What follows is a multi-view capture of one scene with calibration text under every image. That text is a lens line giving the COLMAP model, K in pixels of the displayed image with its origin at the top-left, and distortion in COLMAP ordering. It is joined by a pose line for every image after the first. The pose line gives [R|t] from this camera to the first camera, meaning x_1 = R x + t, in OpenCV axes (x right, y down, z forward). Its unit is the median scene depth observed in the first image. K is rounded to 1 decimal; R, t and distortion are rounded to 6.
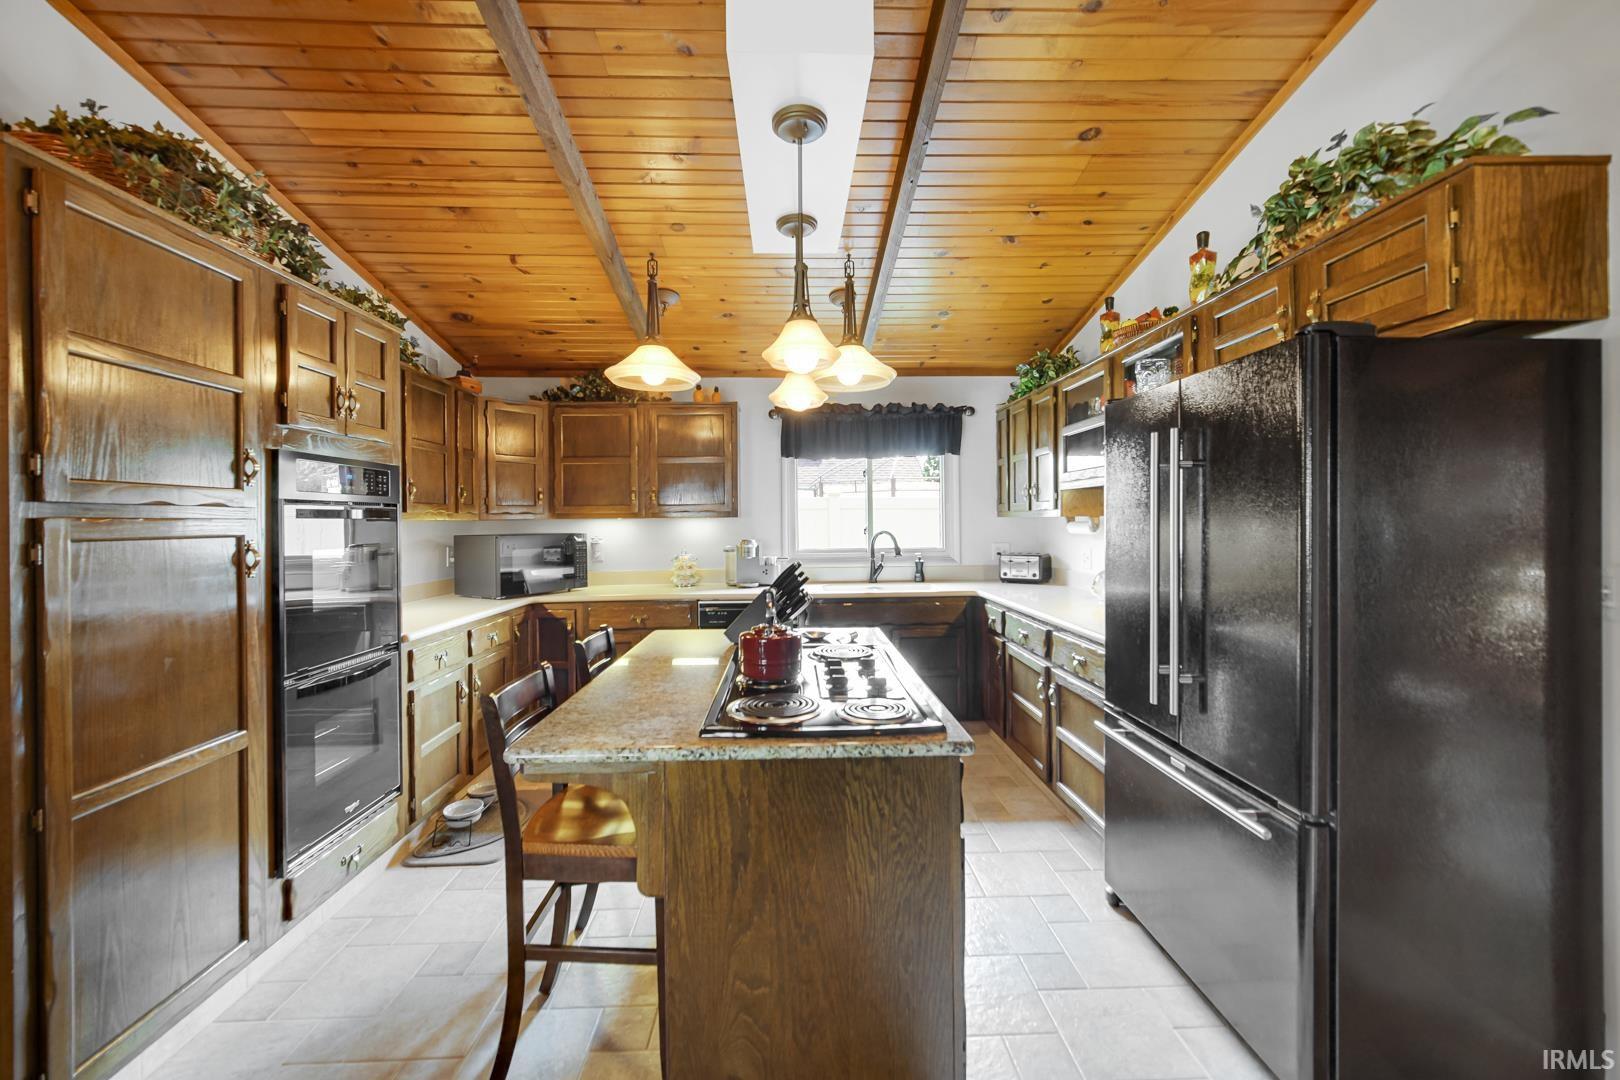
lens RADIAL K [[651.5, 0, 809.6], [0, 651.5, 528.2], [0, 0, 1]] dist [0.004129, 0.000881]
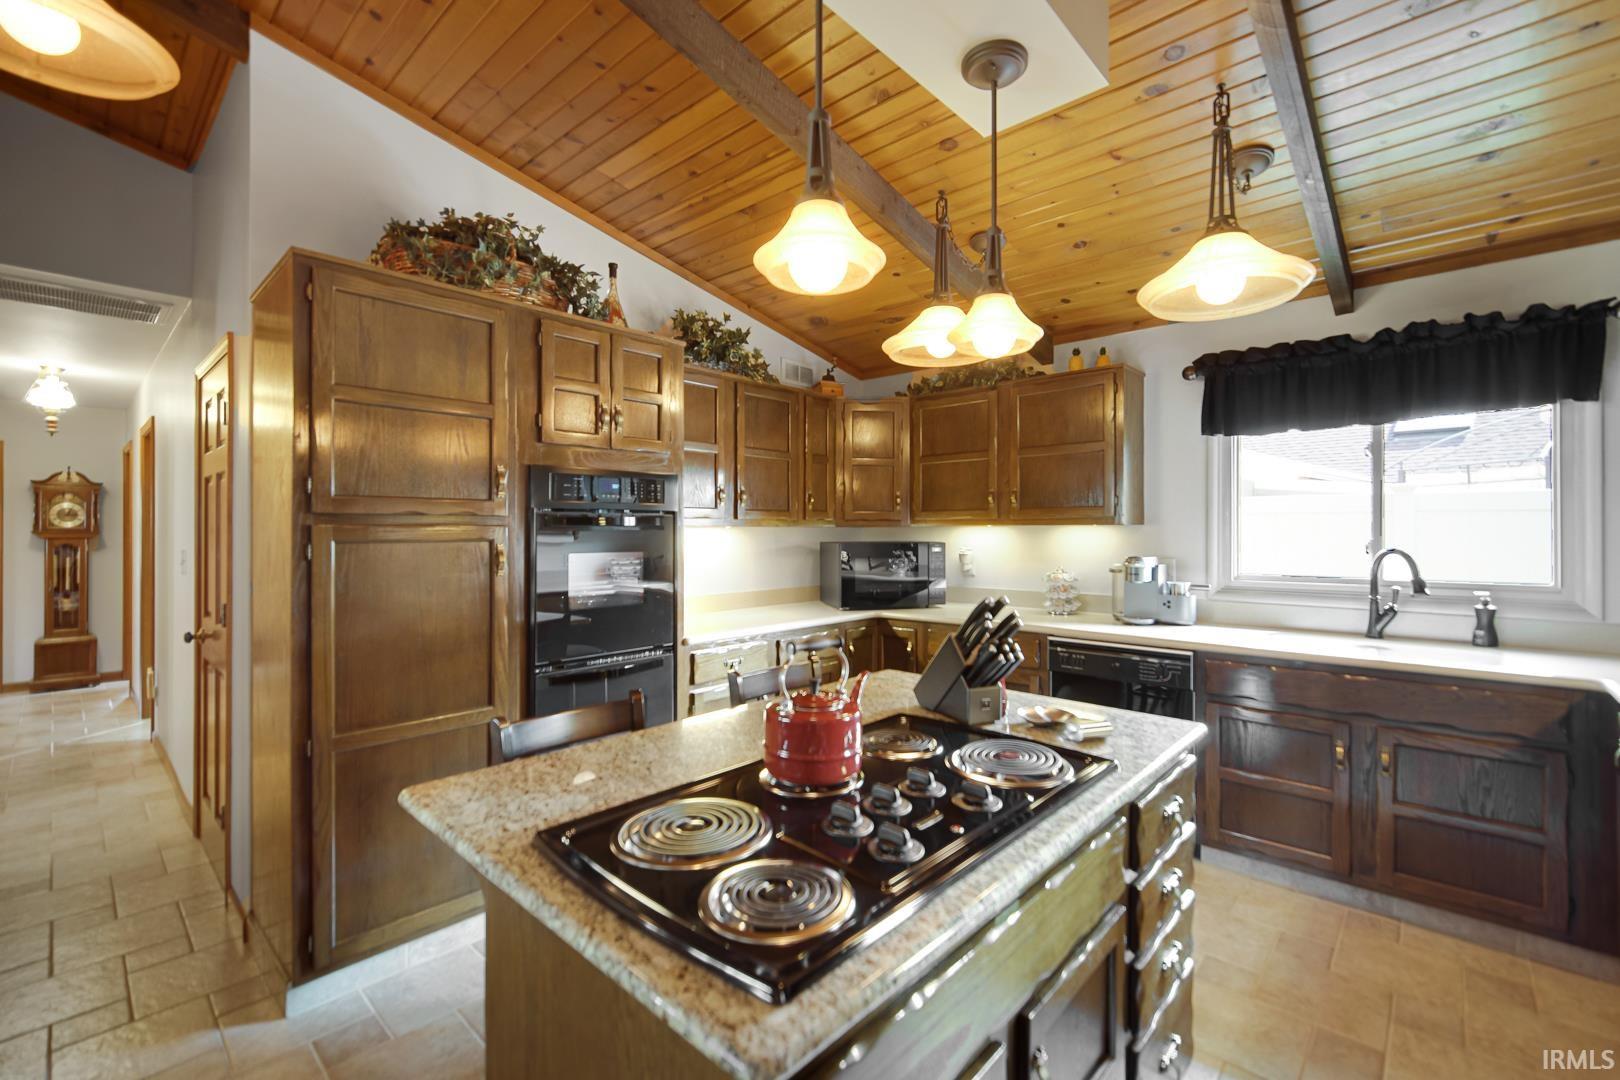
lens RADIAL K [[698.1, 0, 811.8], [0, 698.1, 535.7], [0, 0, 1]] dist [-0.002390, -0.000044]
pose [[0.720520, 0.013762, -0.693297, 0.204934], [-0.013275, 0.999894, 0.006052, -0.005778], [0.693307, 0.004843, 0.720626, 0.246614]]
